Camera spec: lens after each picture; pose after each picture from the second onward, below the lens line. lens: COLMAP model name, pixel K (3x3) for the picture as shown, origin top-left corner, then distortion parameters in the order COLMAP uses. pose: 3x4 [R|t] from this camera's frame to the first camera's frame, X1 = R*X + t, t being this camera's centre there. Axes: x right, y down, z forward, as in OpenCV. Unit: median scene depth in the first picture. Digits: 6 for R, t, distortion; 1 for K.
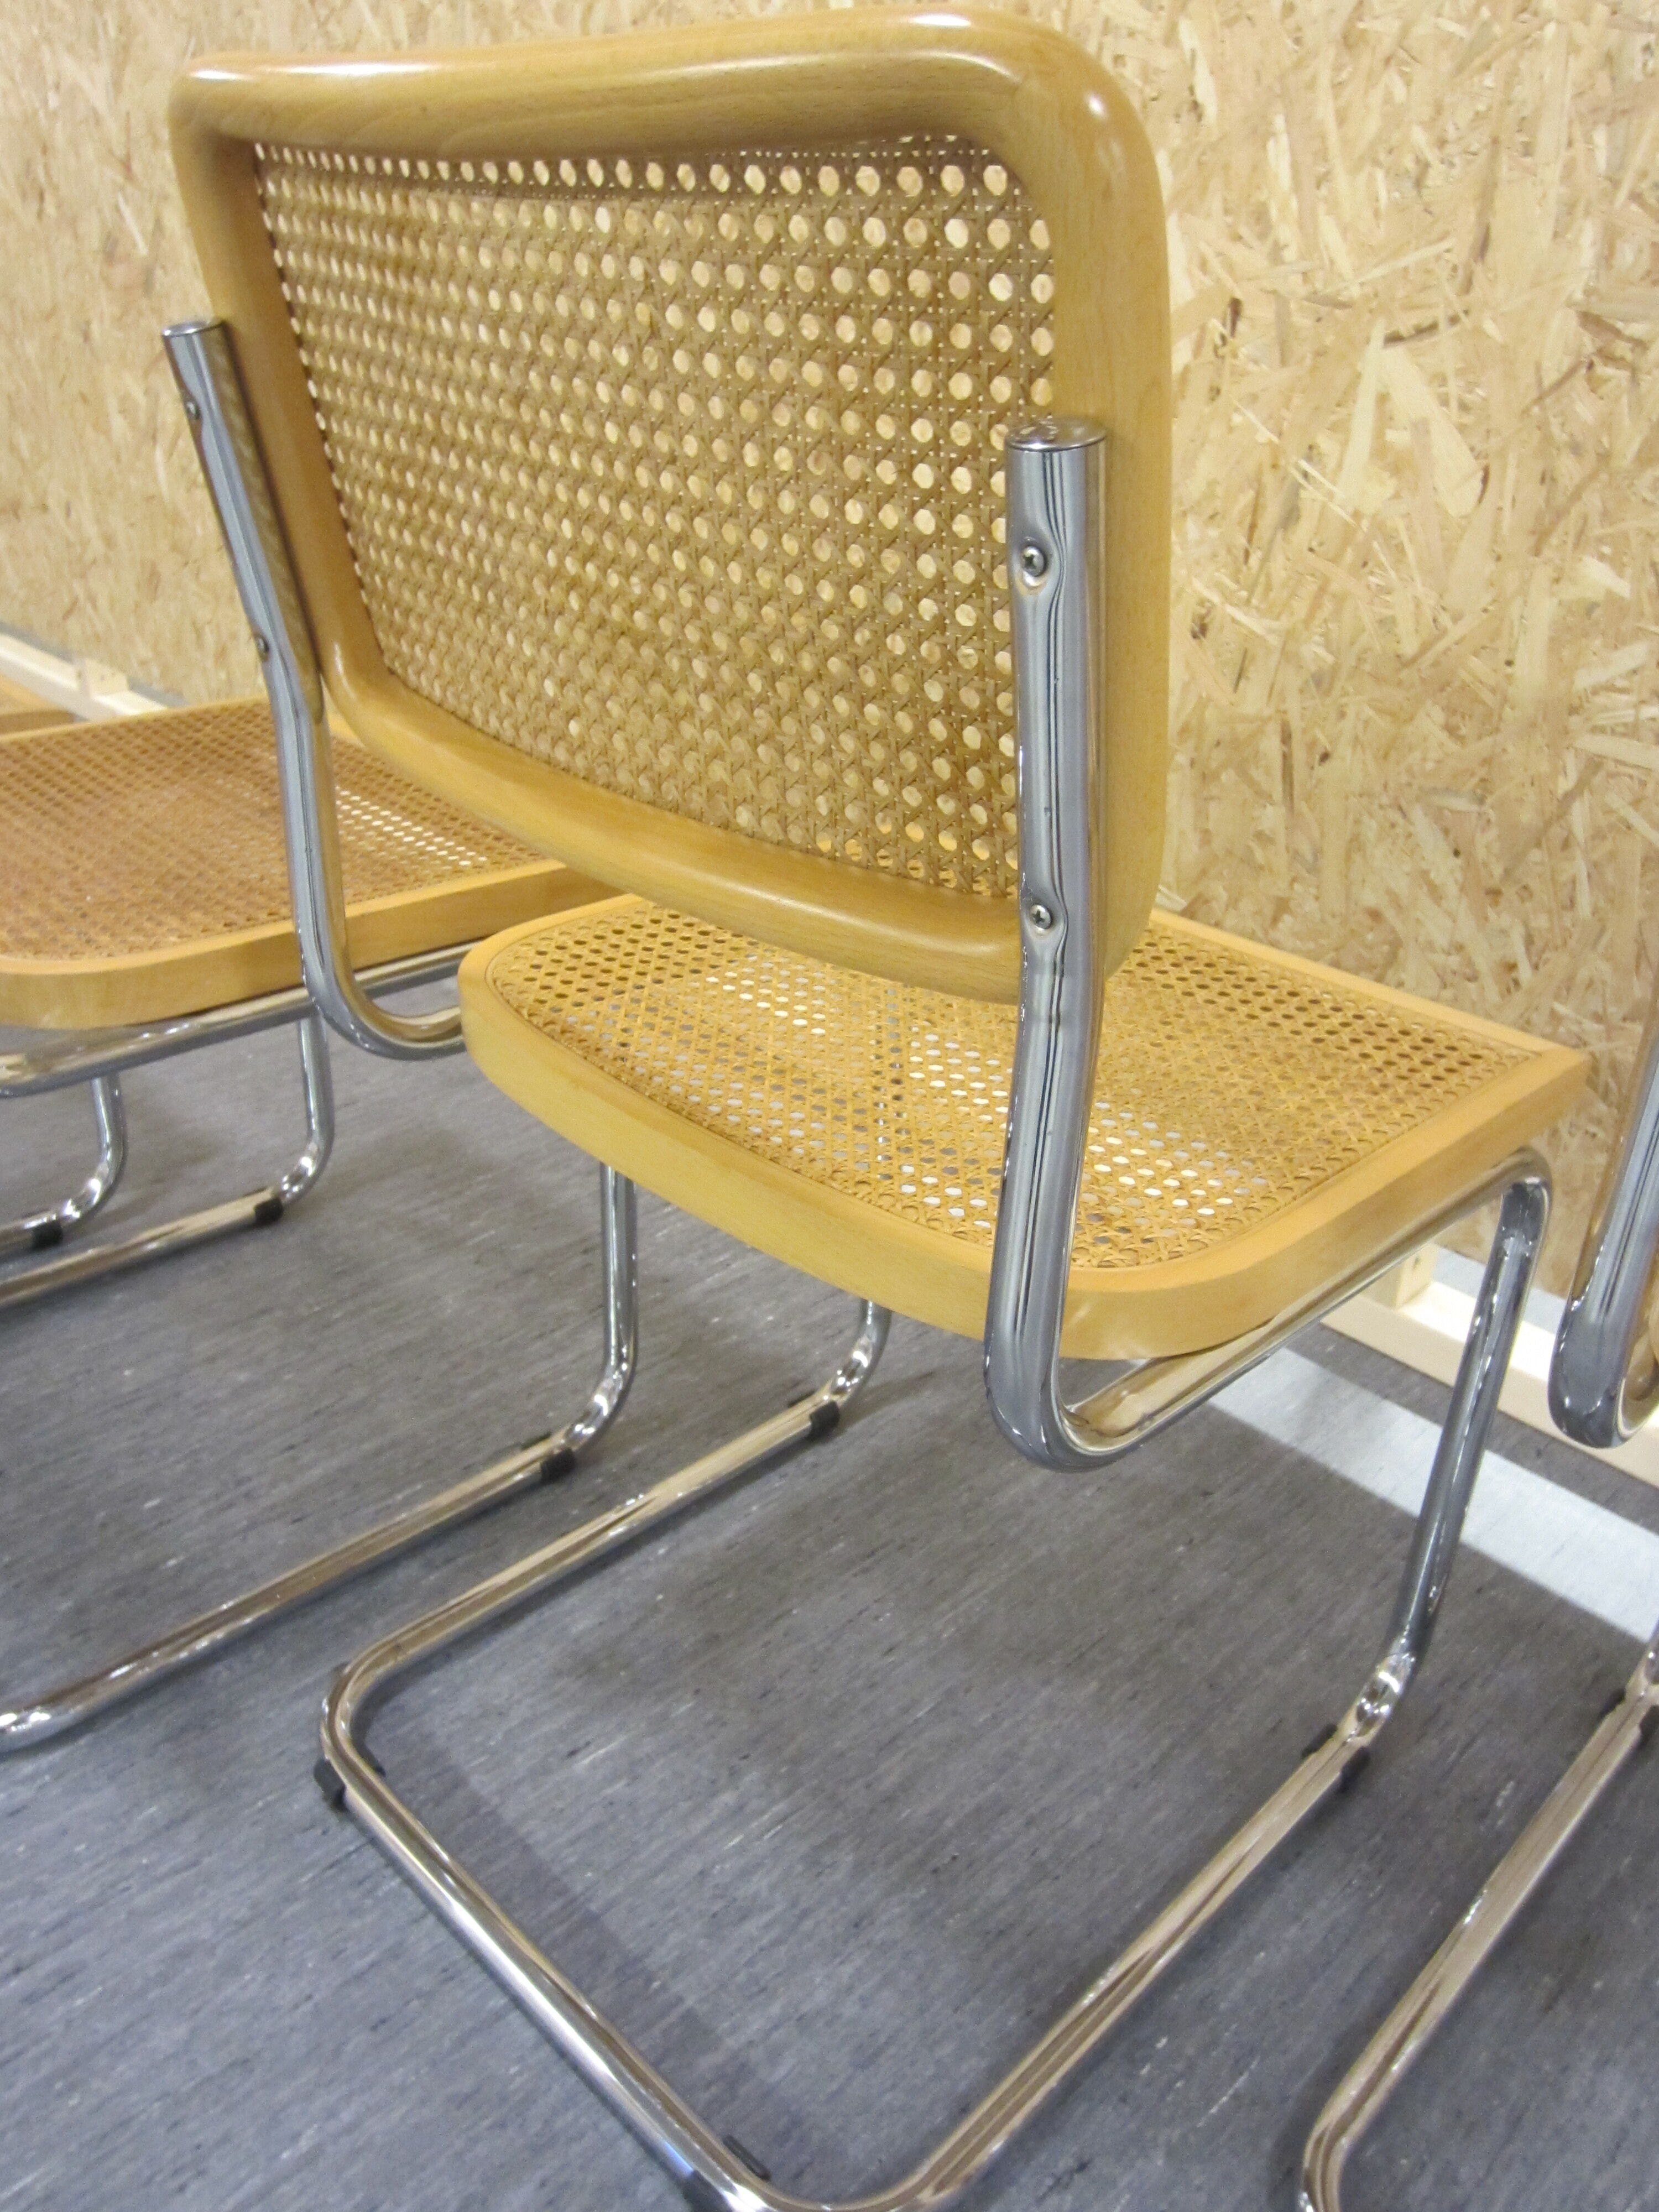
lens RADIAL K [[1804.8, 0, 760.3], [0, 1804.8, 1119.2], [0, 0, 1]] dist [-0.051080, 0.021301]
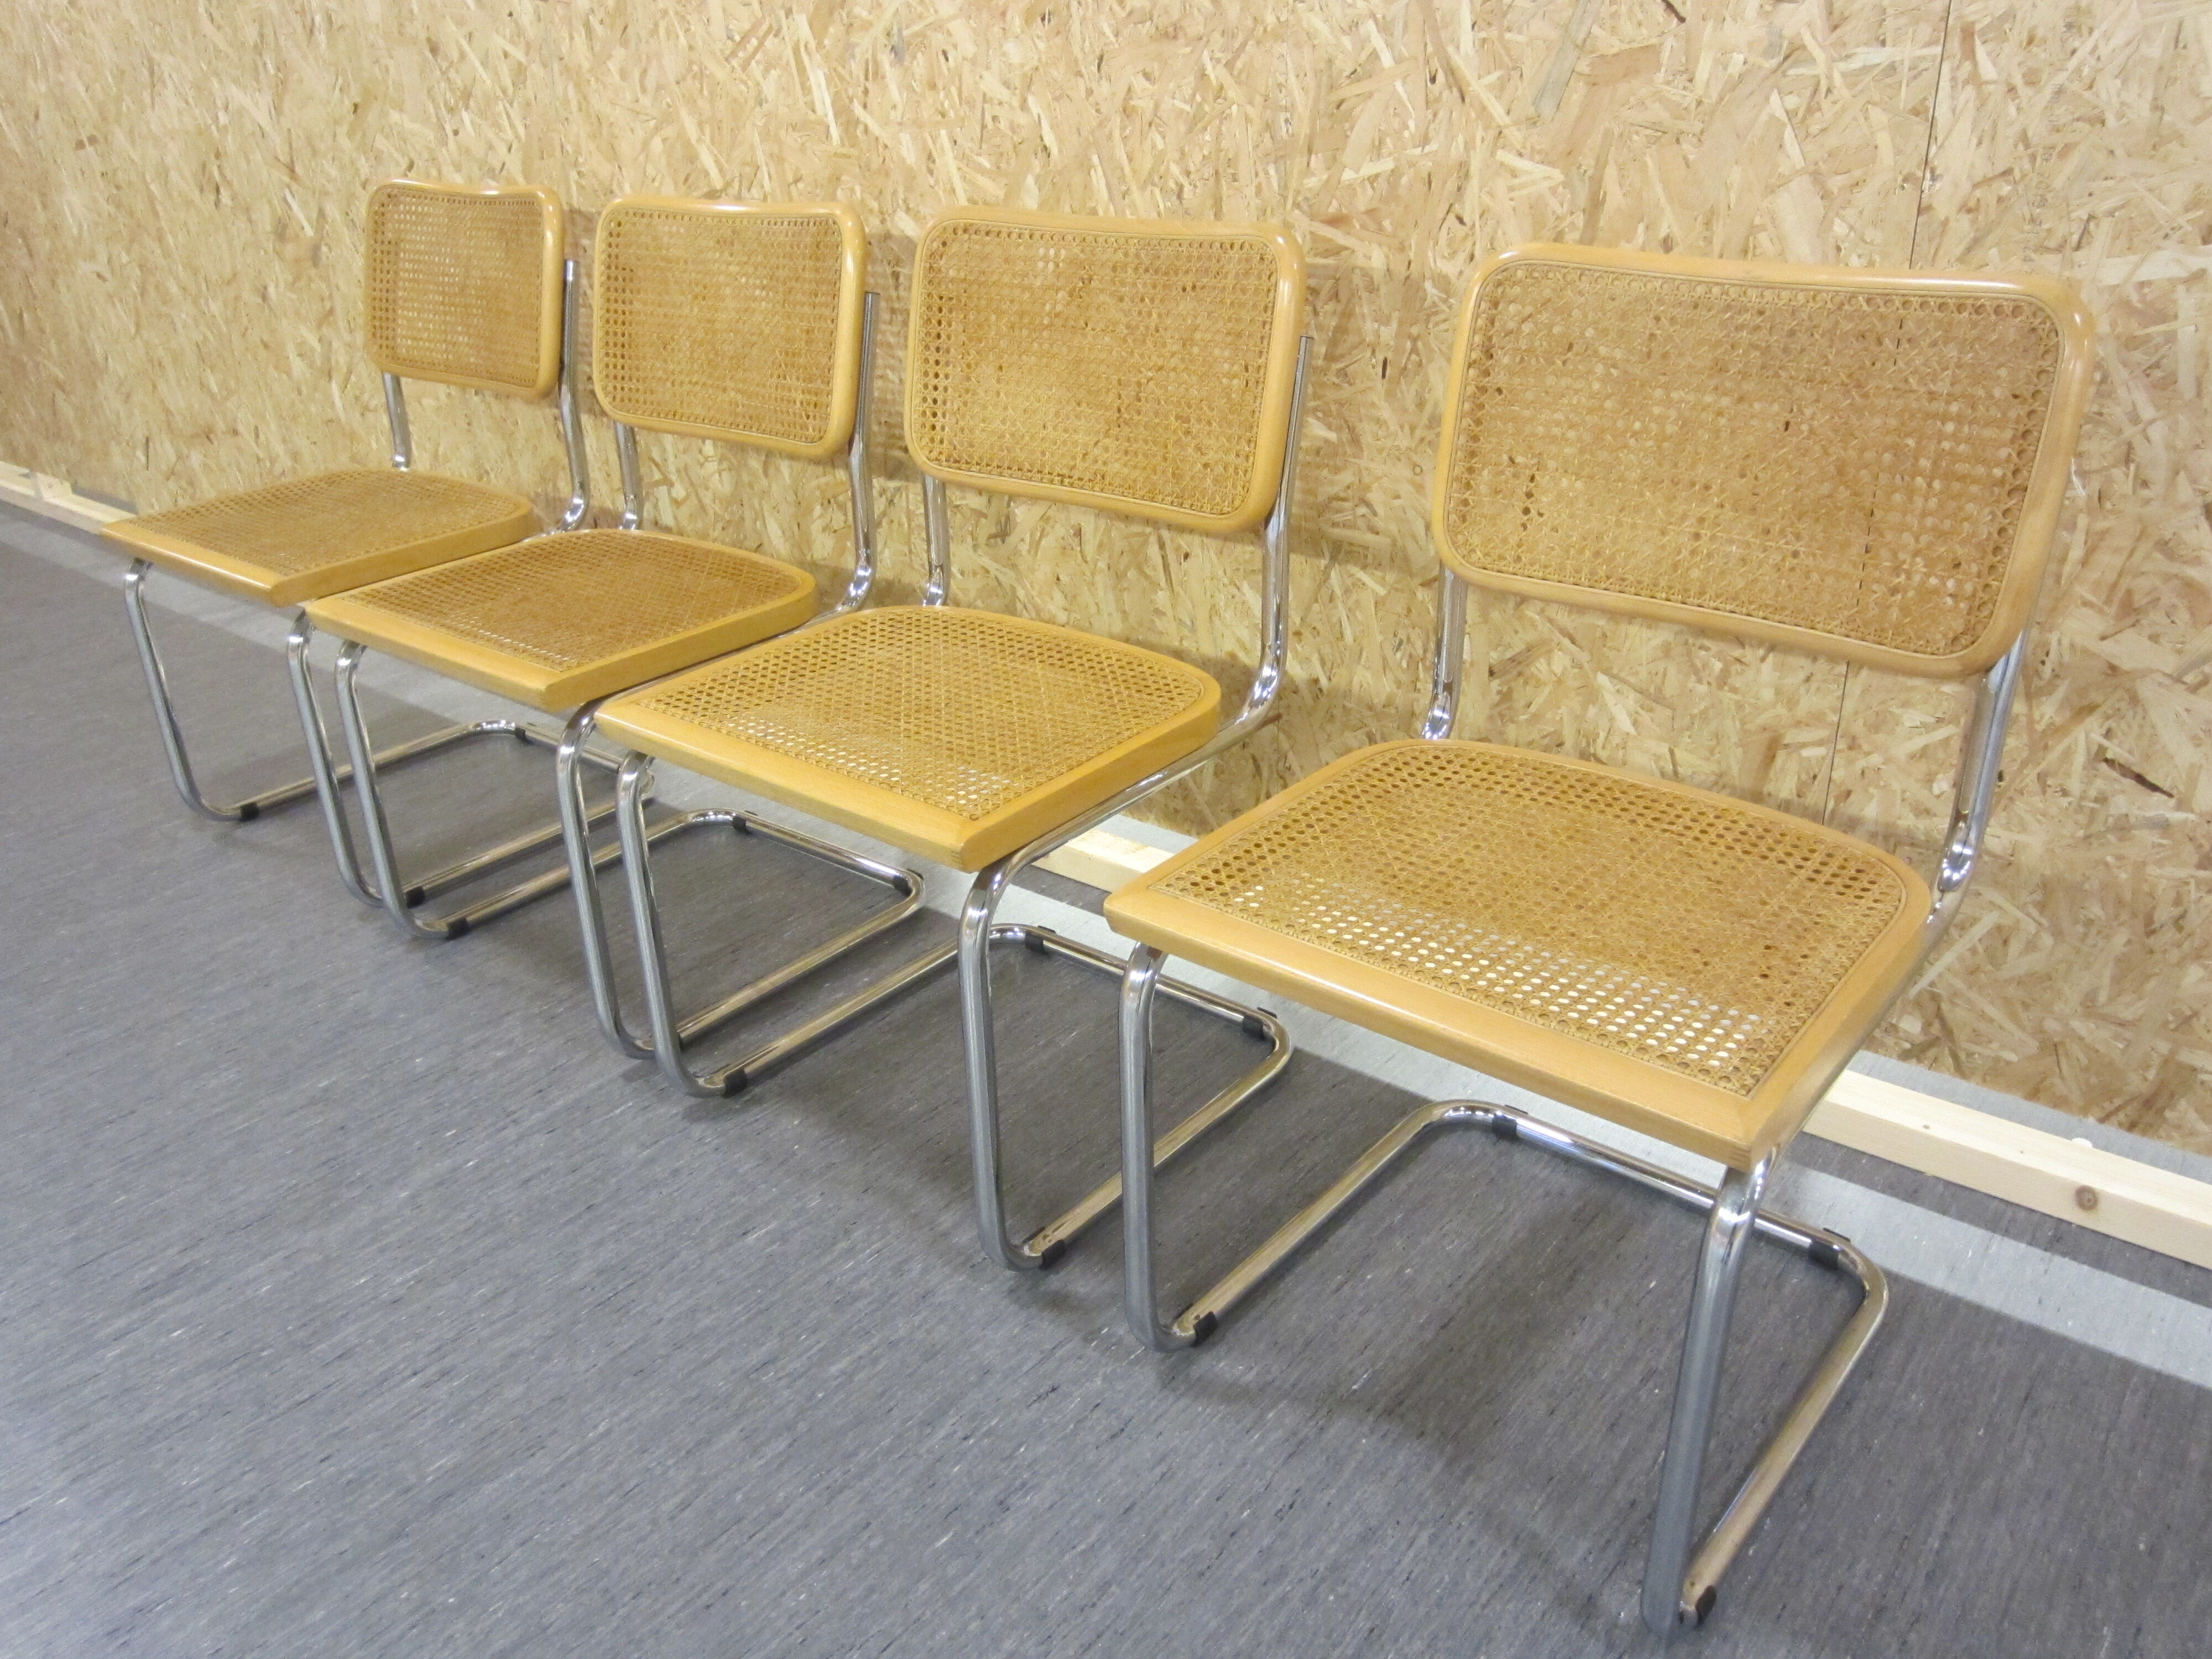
lens RADIAL K [[1814.9, 0, 1063.6], [0, 1814.9, 829.3], [0, 0, 1]] dist [-0.044139, 0.020373]
pose [[0.991351, -0.109589, 0.072200, 0.088710], [0.112739, 0.992775, -0.041082, 0.087417], [-0.067176, 0.048866, 0.996544, -0.567147]]
